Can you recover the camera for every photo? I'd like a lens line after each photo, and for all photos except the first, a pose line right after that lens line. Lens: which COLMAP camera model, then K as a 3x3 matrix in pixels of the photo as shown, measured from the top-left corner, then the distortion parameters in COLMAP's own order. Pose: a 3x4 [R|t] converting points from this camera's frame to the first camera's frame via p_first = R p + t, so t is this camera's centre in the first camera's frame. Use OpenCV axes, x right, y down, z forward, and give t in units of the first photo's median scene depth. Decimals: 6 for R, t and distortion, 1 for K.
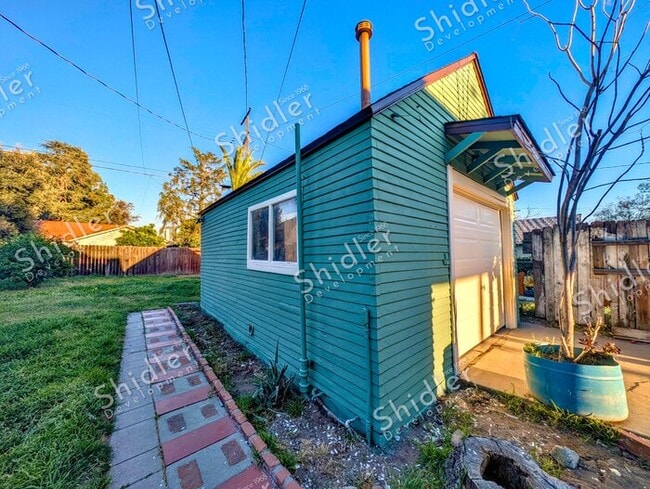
lens RADIAL K [[229.9, 0, 325.0], [0, 229.9, 244.5], [0, 0, 1]] dist [0.000705, 0.000041]
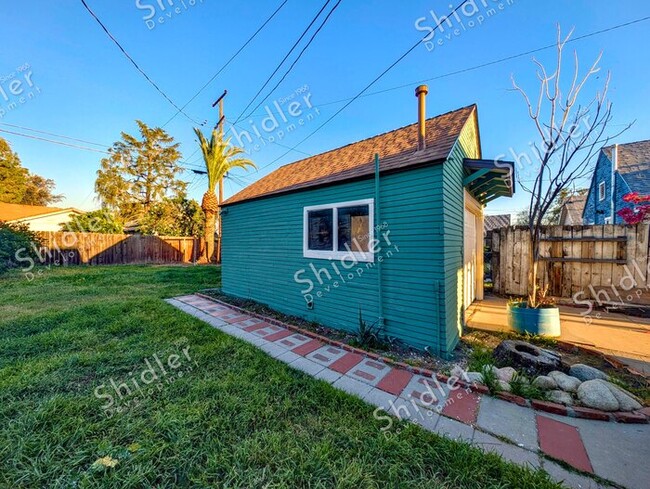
lens RADIAL K [[229.9, 0, 325.0], [0, 229.9, 244.5], [0, 0, 1]] dist [0.000705, 0.000041]
pose [[0.983415, 0.010874, 0.181046, -0.116596], [-0.018928, 0.998904, 0.042814, -0.004240], [-0.180382, -0.045531, 0.982542, -0.058881]]
